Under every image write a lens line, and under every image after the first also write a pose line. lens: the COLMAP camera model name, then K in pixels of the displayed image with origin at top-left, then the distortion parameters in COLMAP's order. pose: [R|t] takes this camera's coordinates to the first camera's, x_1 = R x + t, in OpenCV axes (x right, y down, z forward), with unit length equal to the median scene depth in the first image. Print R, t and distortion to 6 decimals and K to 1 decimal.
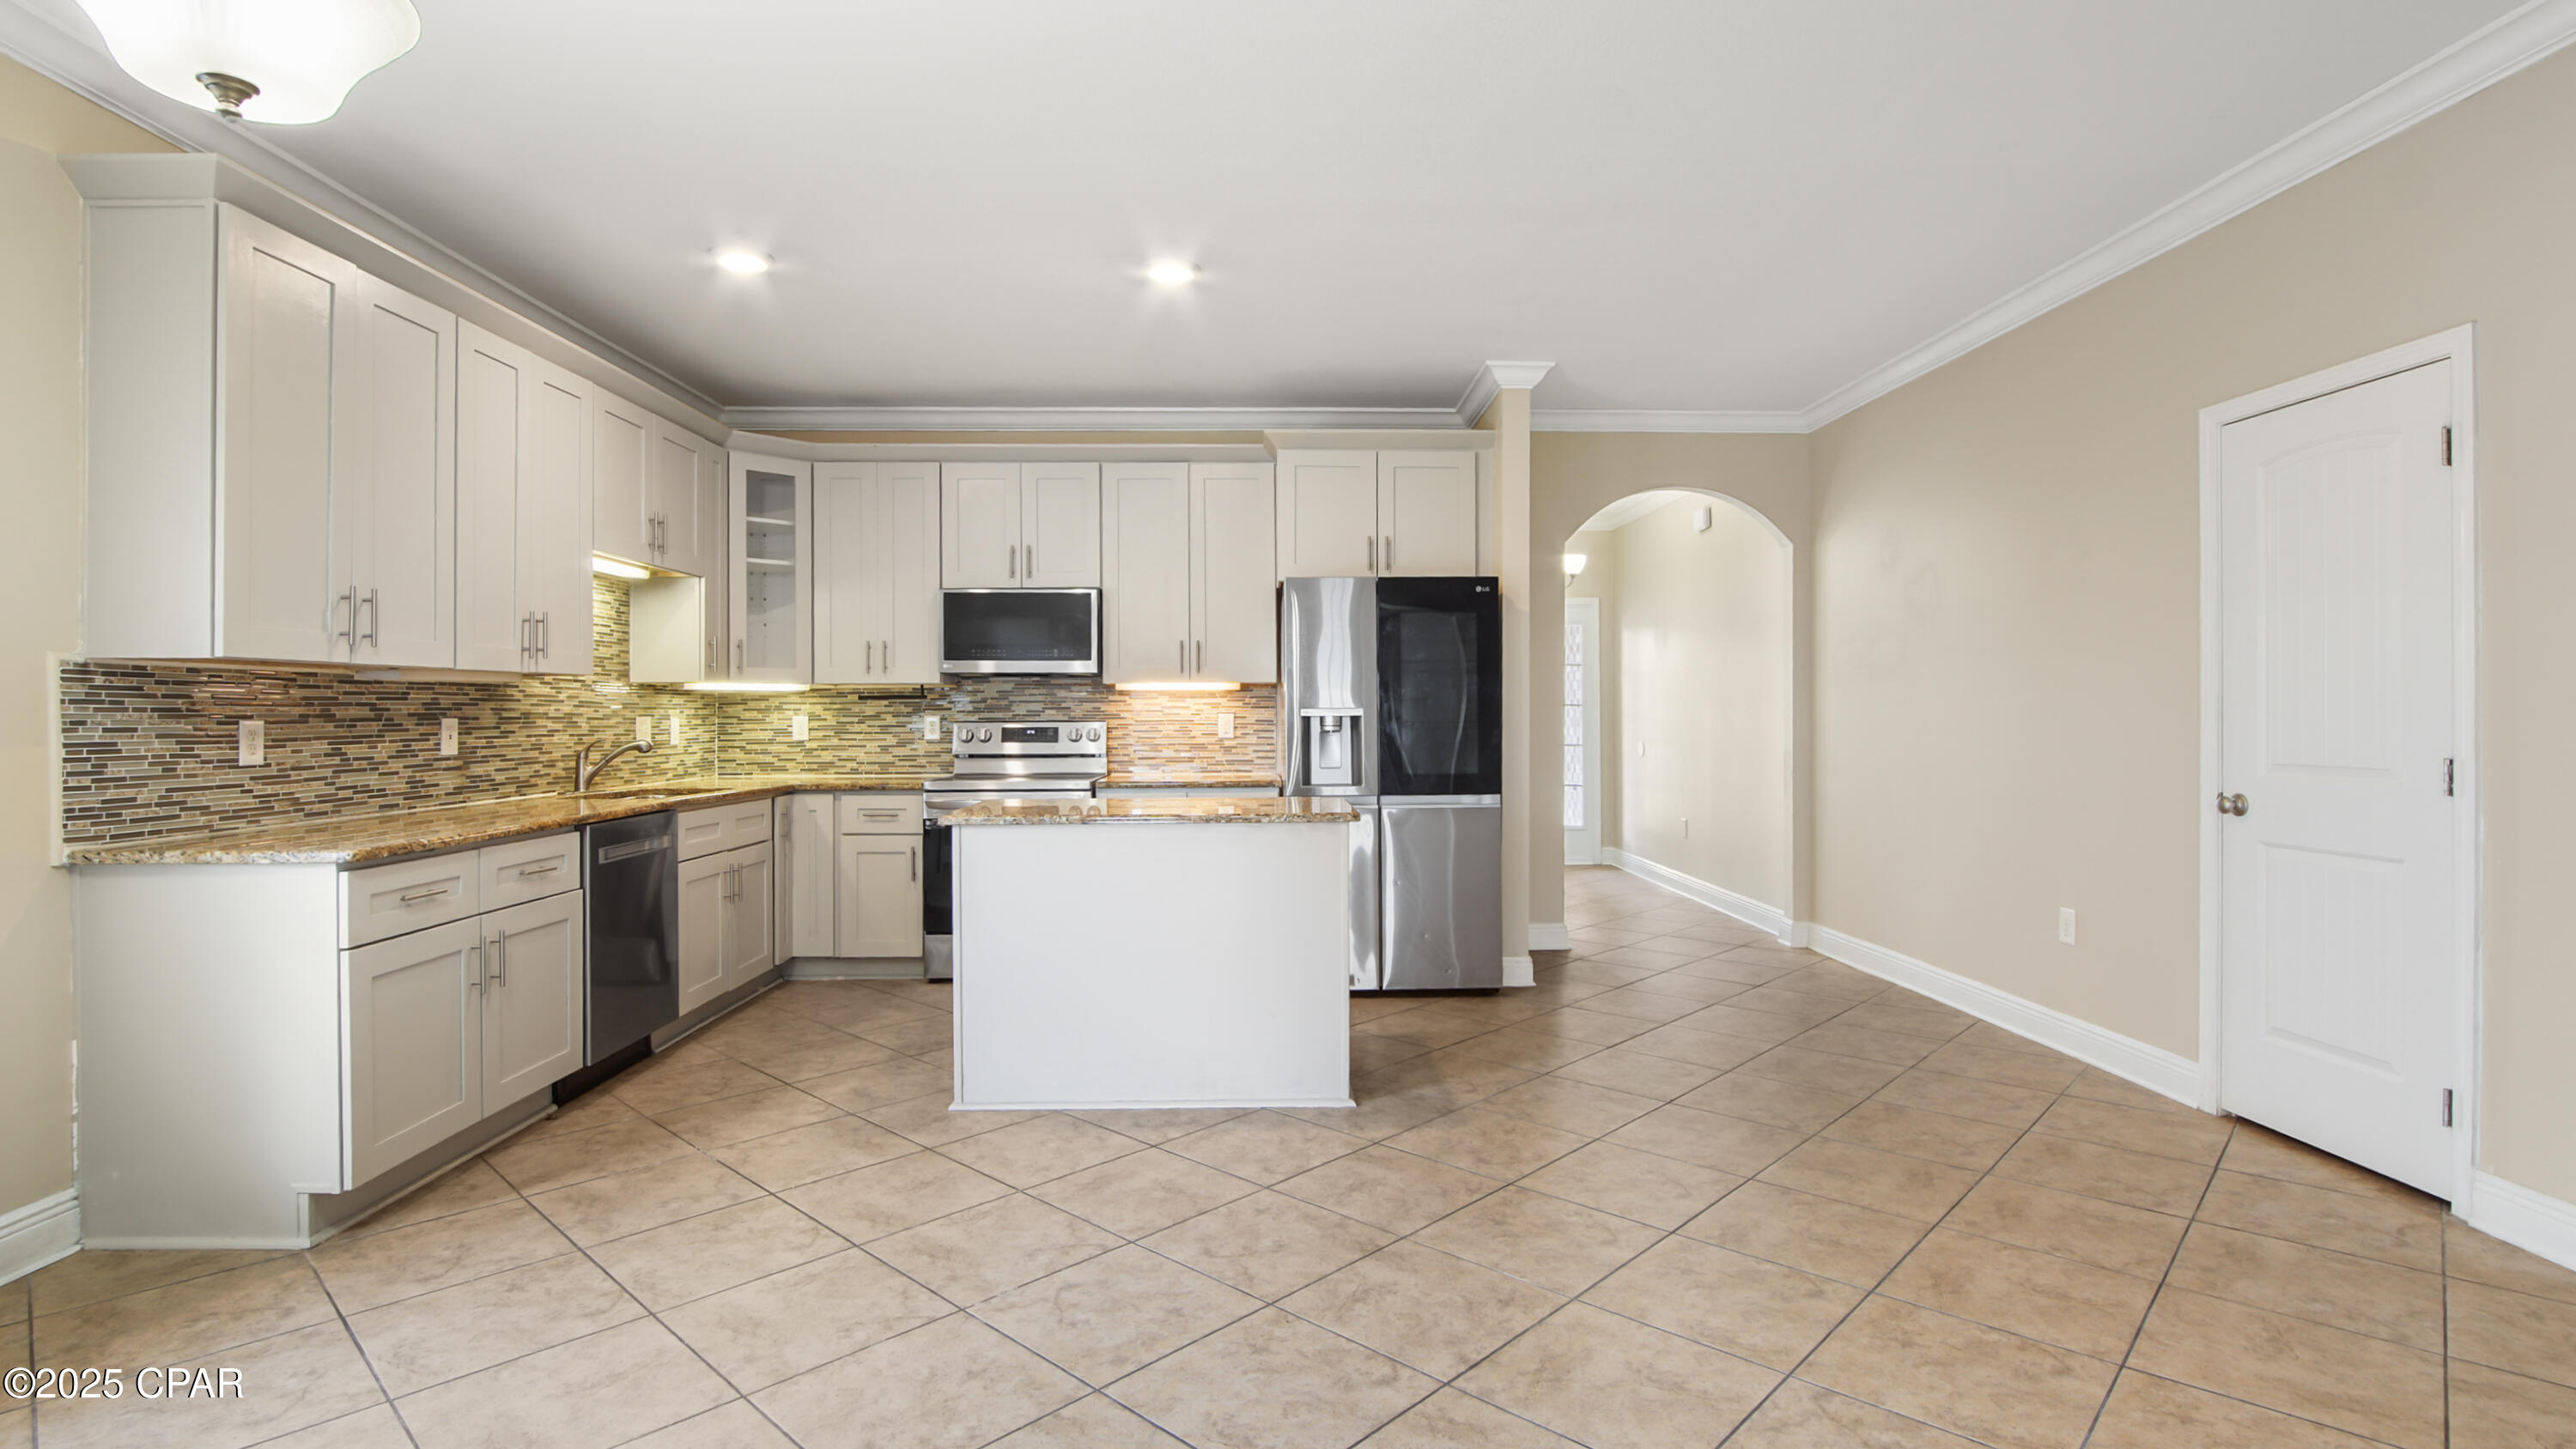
lens RADIAL K [[1164.7, 0, 1288.0], [0, 1164.7, 724.5], [0, 0, 1]] dist [-0.025864, 0.000074]
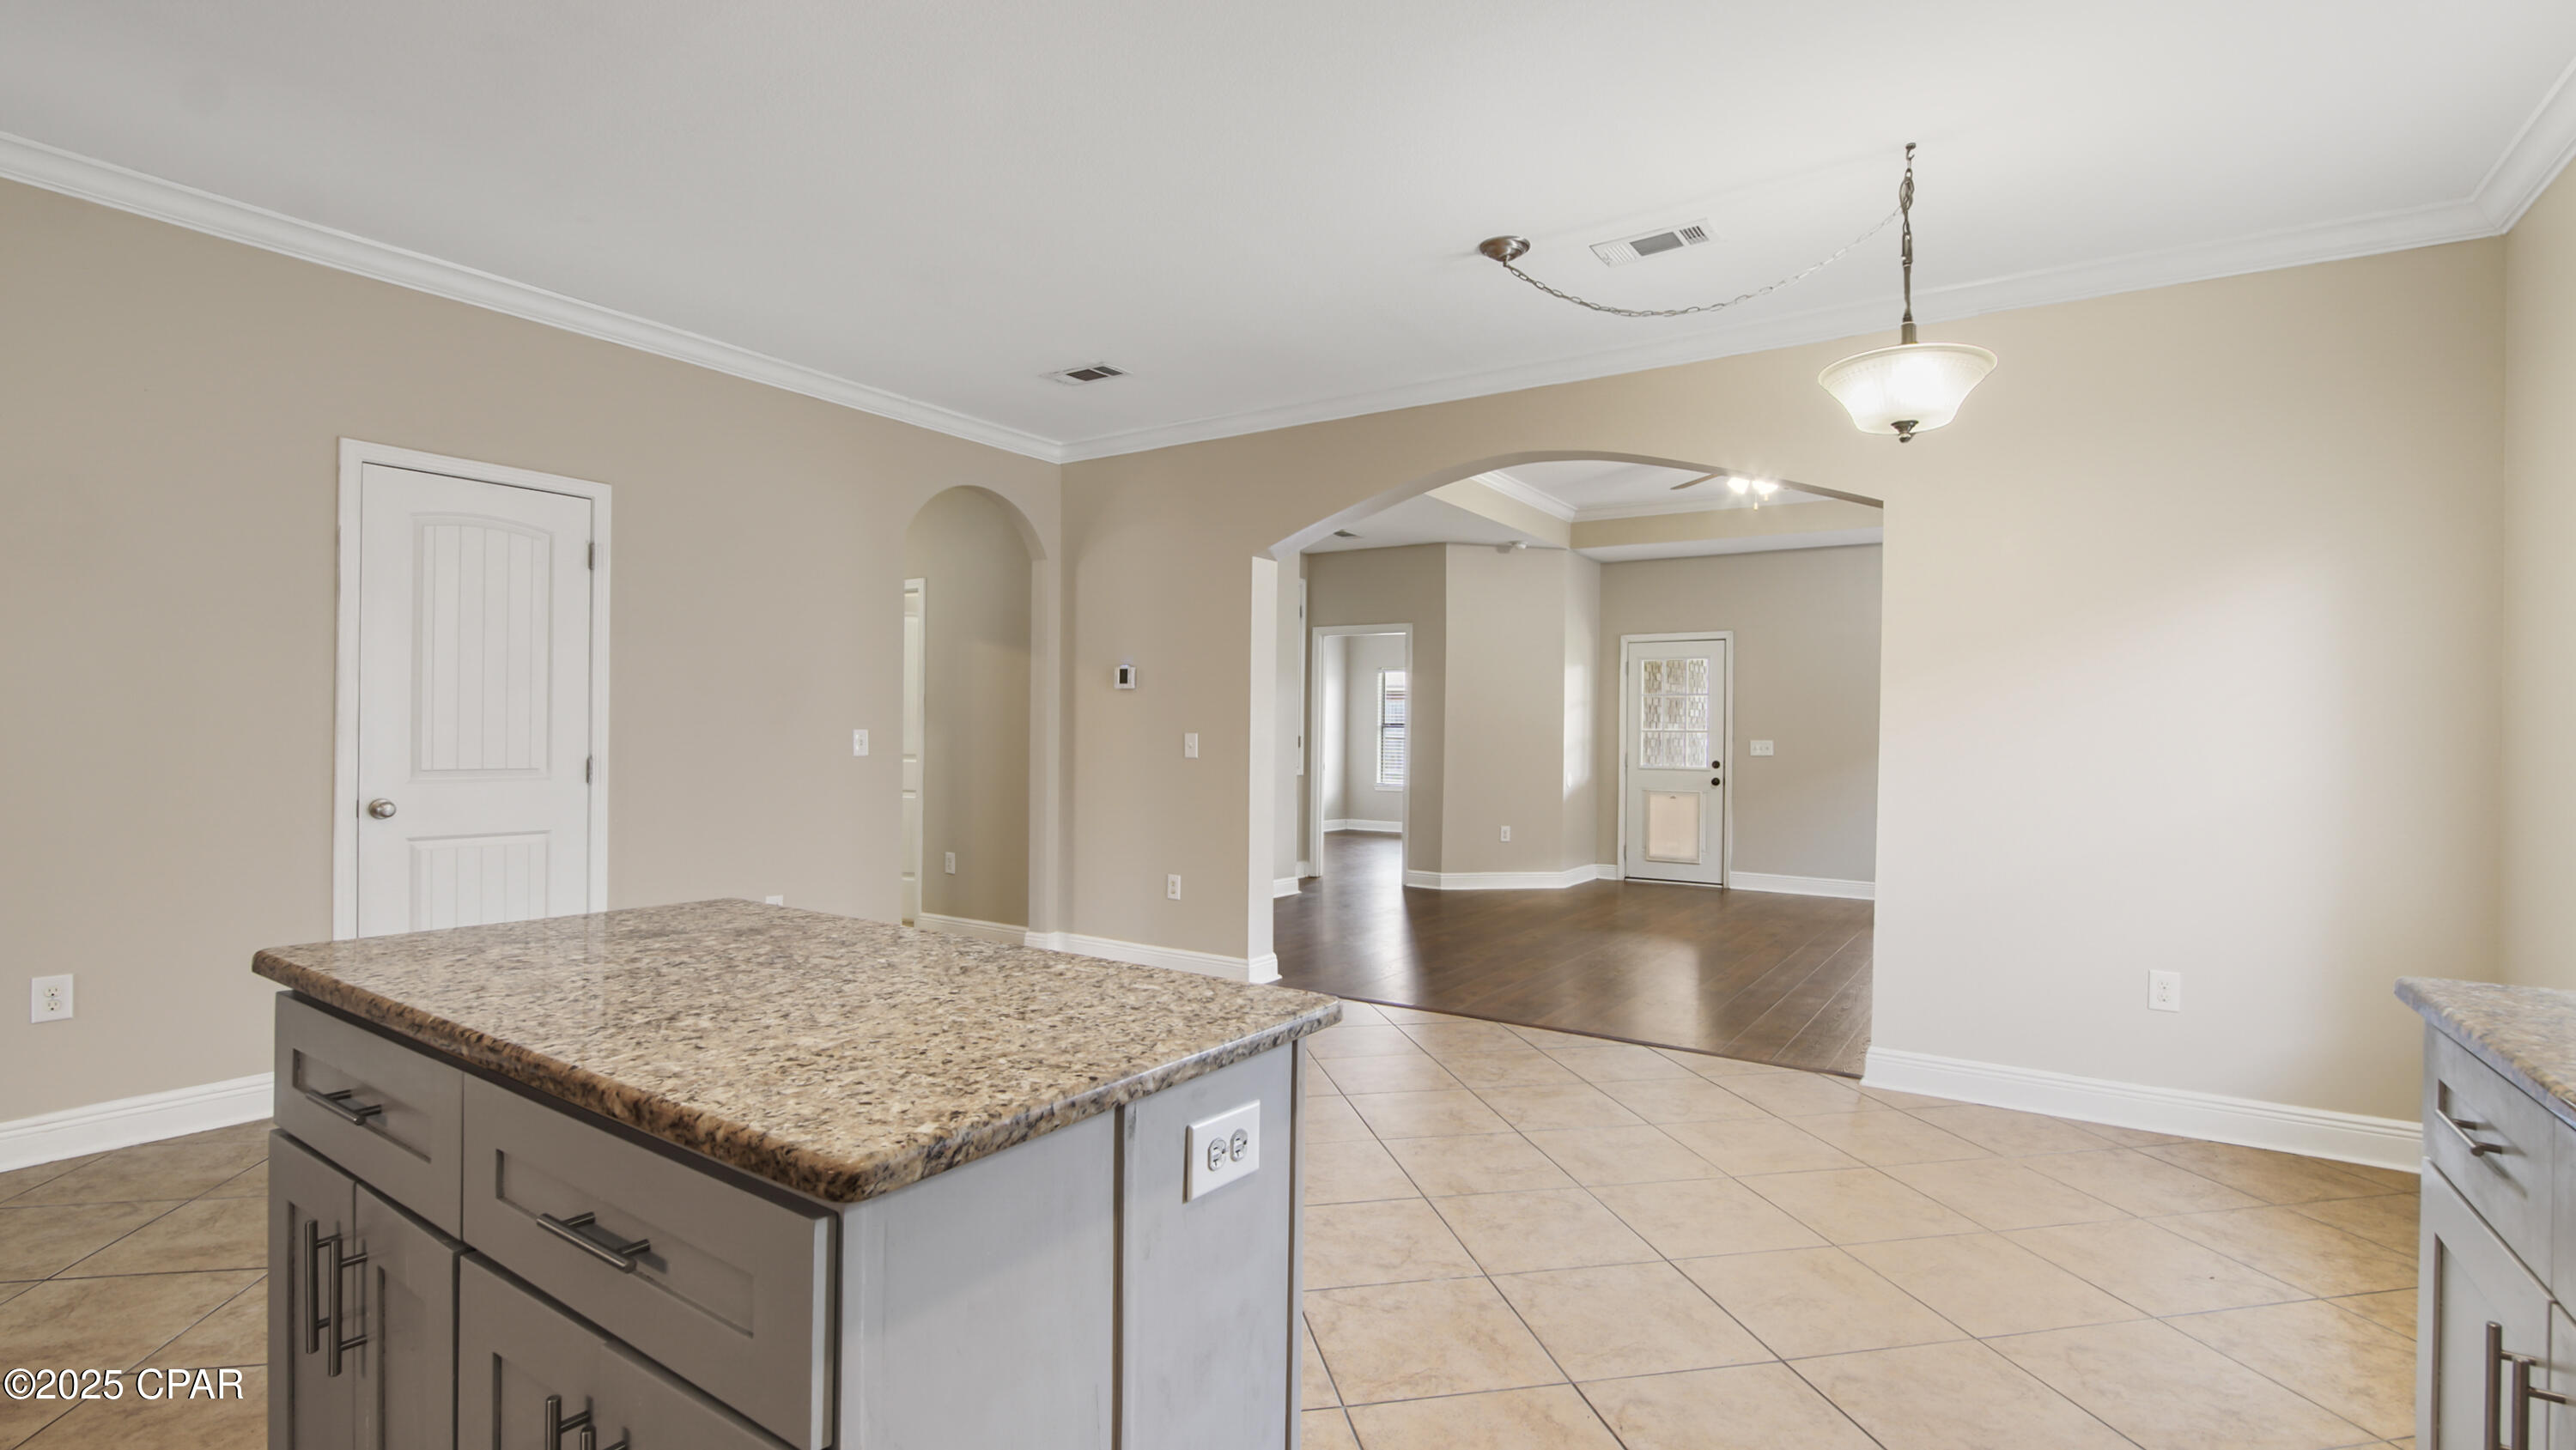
lens RADIAL K [[1164.8, 0, 1288.0], [0, 1164.8, 725.0], [0, 0, 1]] dist [-0.025864, 0.000074]
pose [[-0.806027, 0.000621, 0.591879, -0.738997], [-0.000858, 0.999997, -0.002218, -0.013435], [-0.591878, -0.002295, -0.806024, 1.890794]]
